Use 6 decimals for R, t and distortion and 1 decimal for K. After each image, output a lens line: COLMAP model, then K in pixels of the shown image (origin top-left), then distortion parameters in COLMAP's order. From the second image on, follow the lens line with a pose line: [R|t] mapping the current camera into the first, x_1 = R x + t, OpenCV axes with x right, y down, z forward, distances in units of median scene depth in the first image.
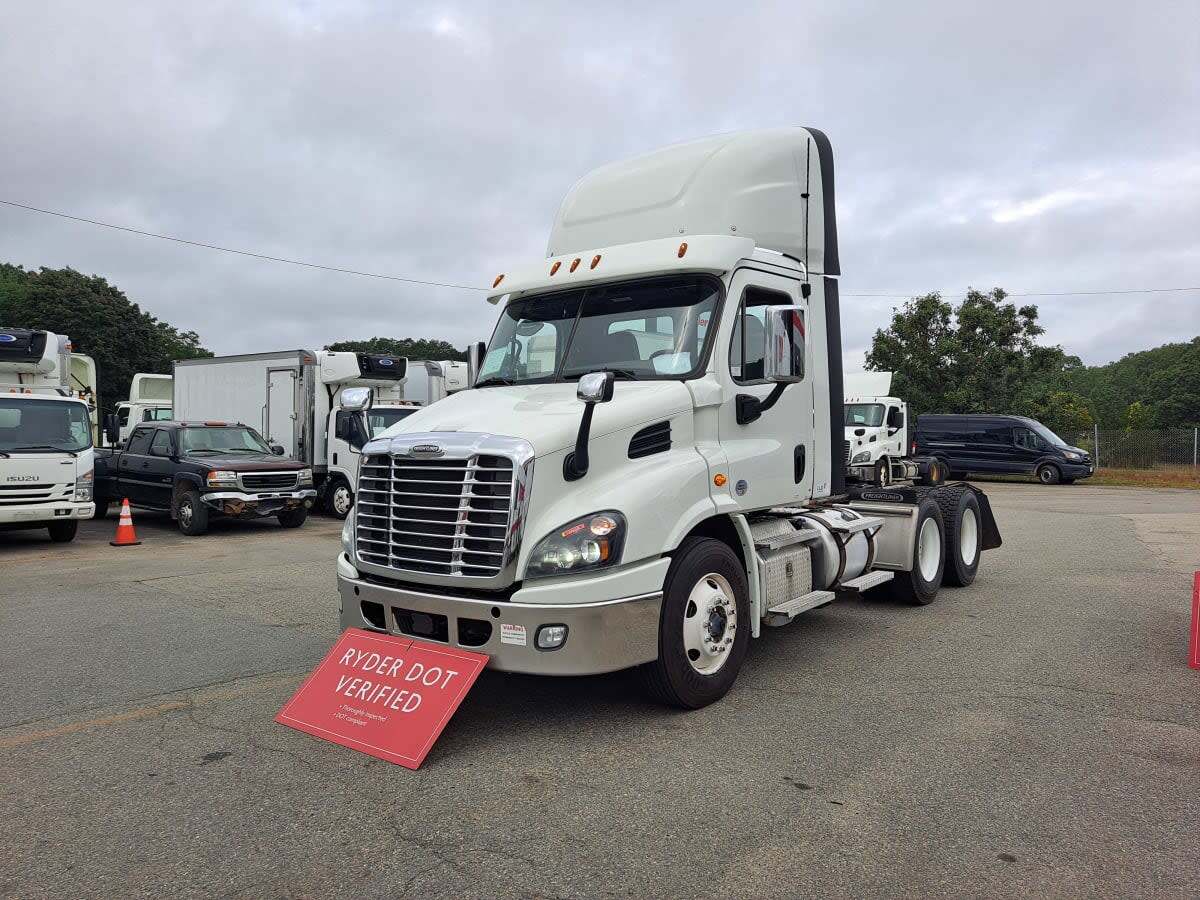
lens RADIAL K [[898.0, 0, 607.2], [0, 898.0, 439.3], [0, 0, 1]] dist [-0.008766, 0.013713]
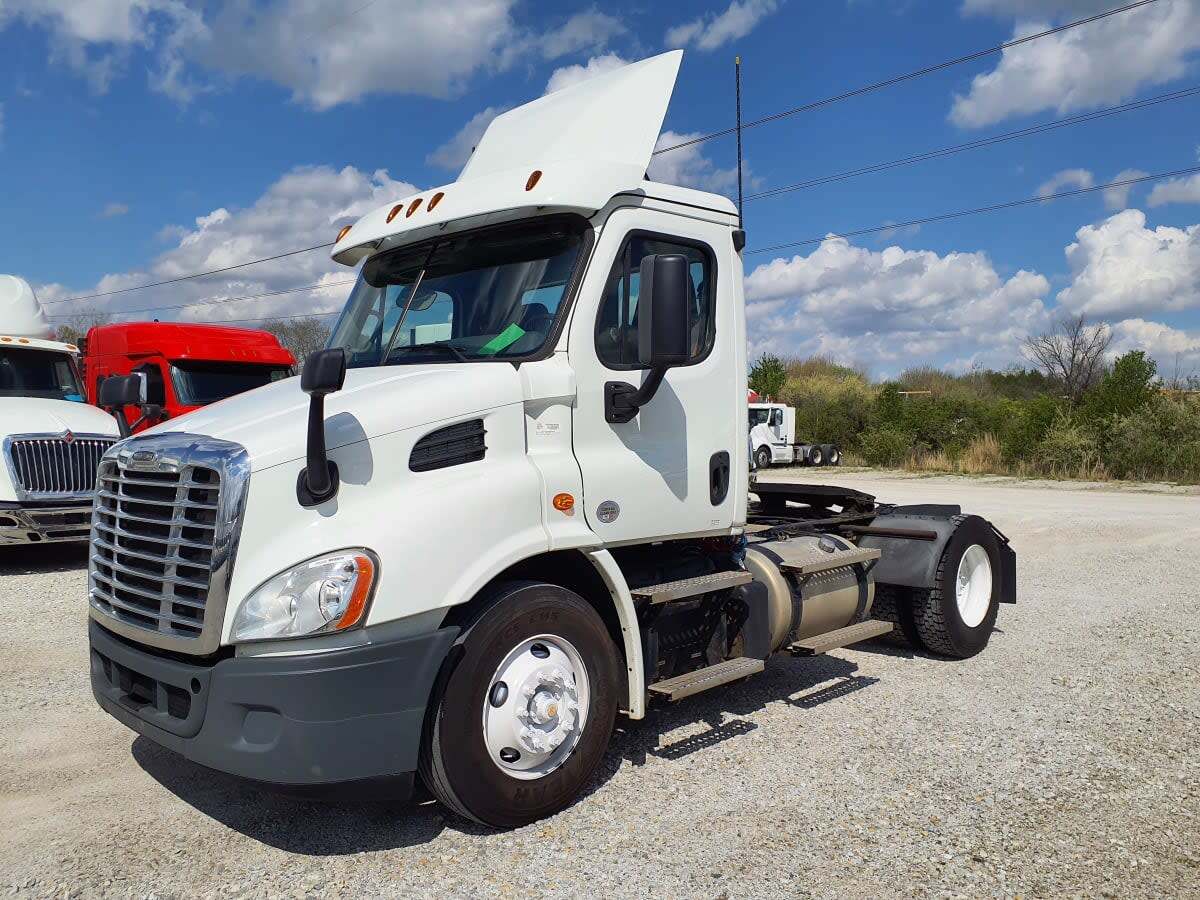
lens RADIAL K [[947.1, 0, 610.3], [0, 947.1, 454.7], [0, 0, 1]] dist [-0.000170, -0.038684]
pose [[0.991722, 0.006527, -0.128238, 0.264882], [-0.004408, 0.999849, 0.016794, -0.005380], [0.128329, -0.016090, 0.991601, 0.269835]]
